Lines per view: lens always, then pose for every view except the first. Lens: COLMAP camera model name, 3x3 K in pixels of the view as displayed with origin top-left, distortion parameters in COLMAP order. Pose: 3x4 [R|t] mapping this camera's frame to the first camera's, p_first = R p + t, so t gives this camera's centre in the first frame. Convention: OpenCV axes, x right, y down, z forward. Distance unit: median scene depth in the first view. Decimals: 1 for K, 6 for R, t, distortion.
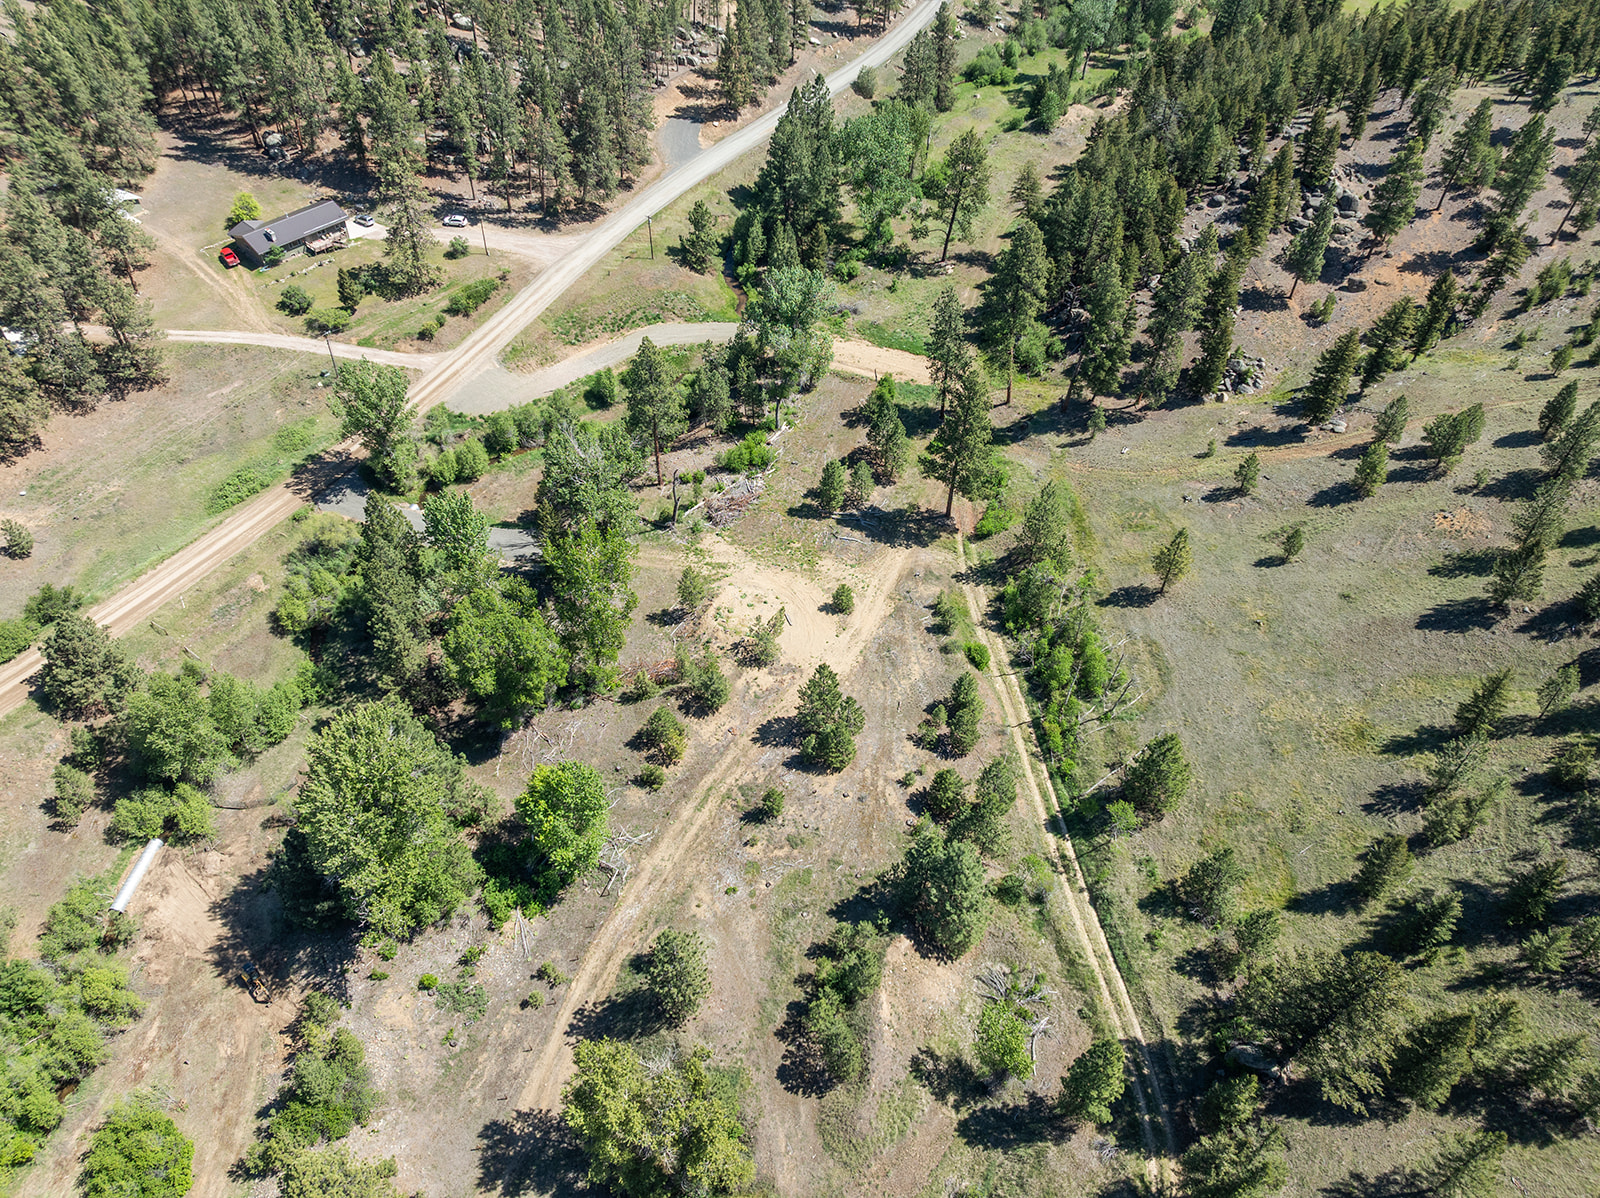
lens RADIAL K [[1125.9, 0, 804.8], [0, 1125.9, 607.4], [0, 0, 1]] dist [-0.032876, 0.007608]
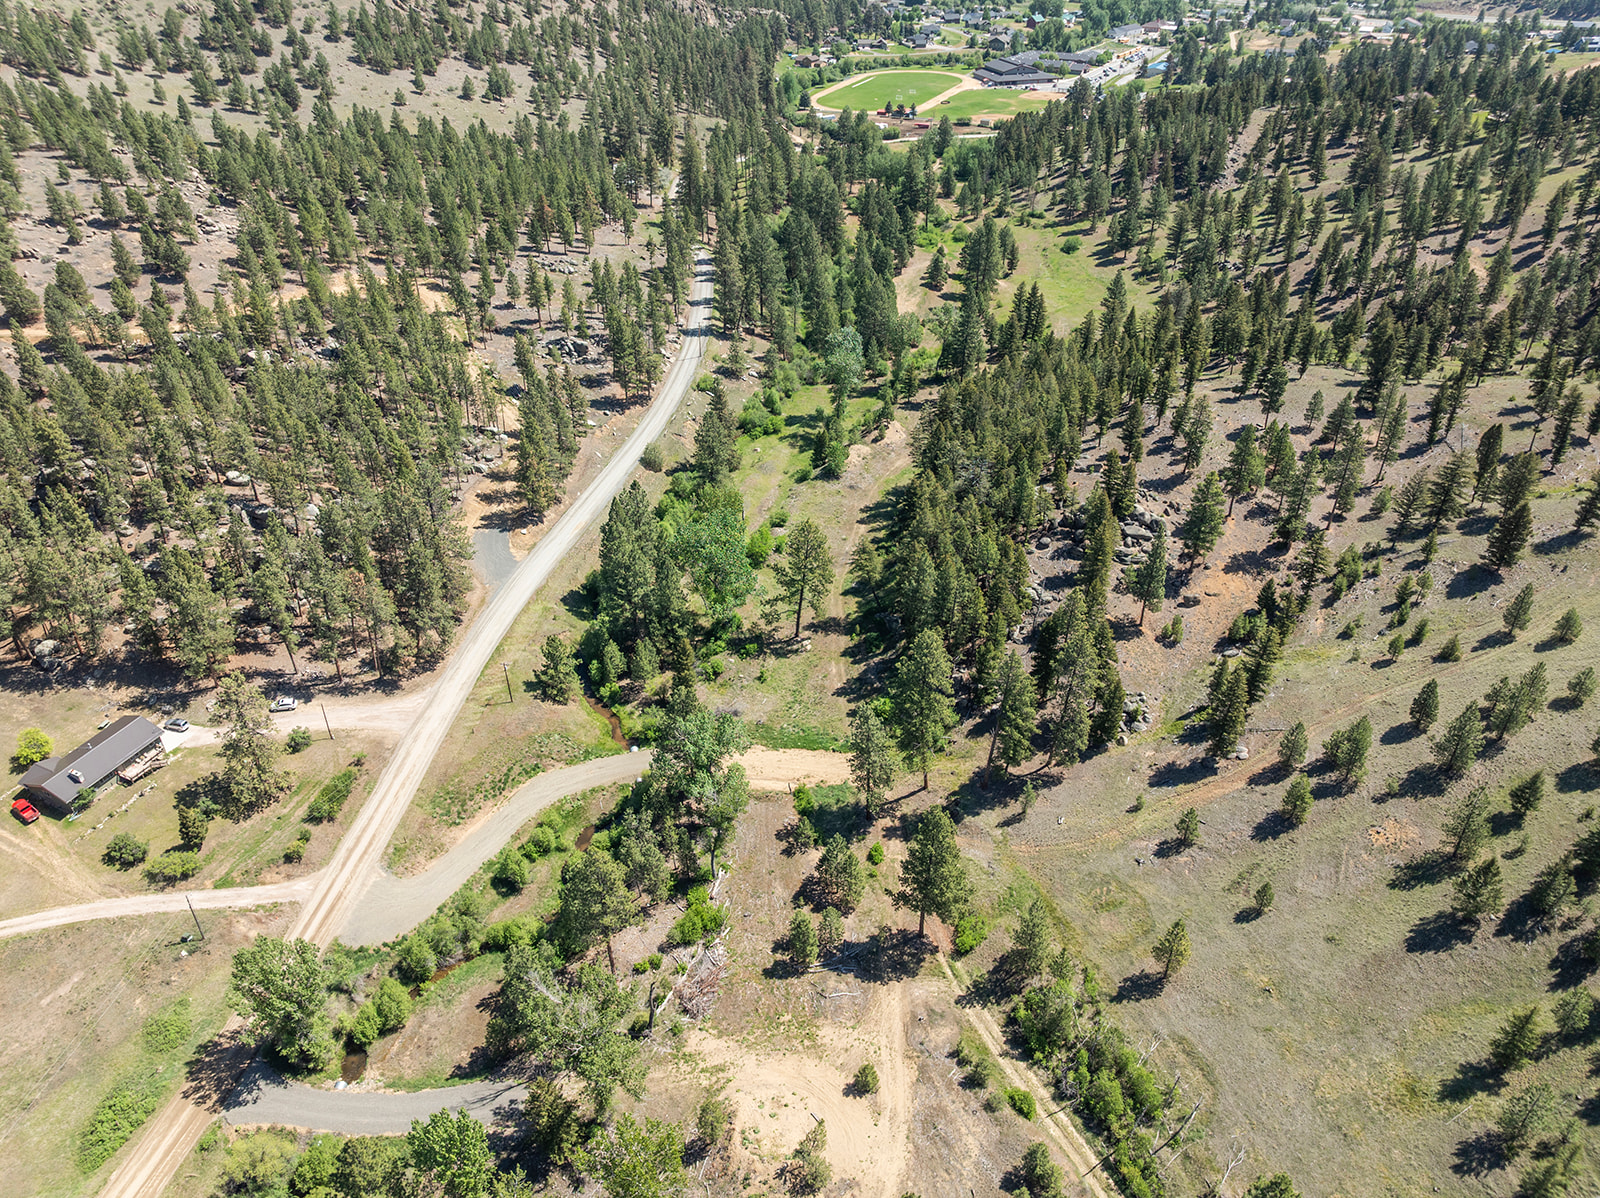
lens RADIAL K [[1125.9, 0, 804.8], [0, 1125.9, 607.4], [0, 0, 1]] dist [-0.032876, 0.007608]
pose [[0.951277, -0.195453, 0.238474, -0.139241], [0.240764, 0.954031, -0.178488, -0.196910], [-0.192626, 0.227208, 0.954606, 0.034020]]
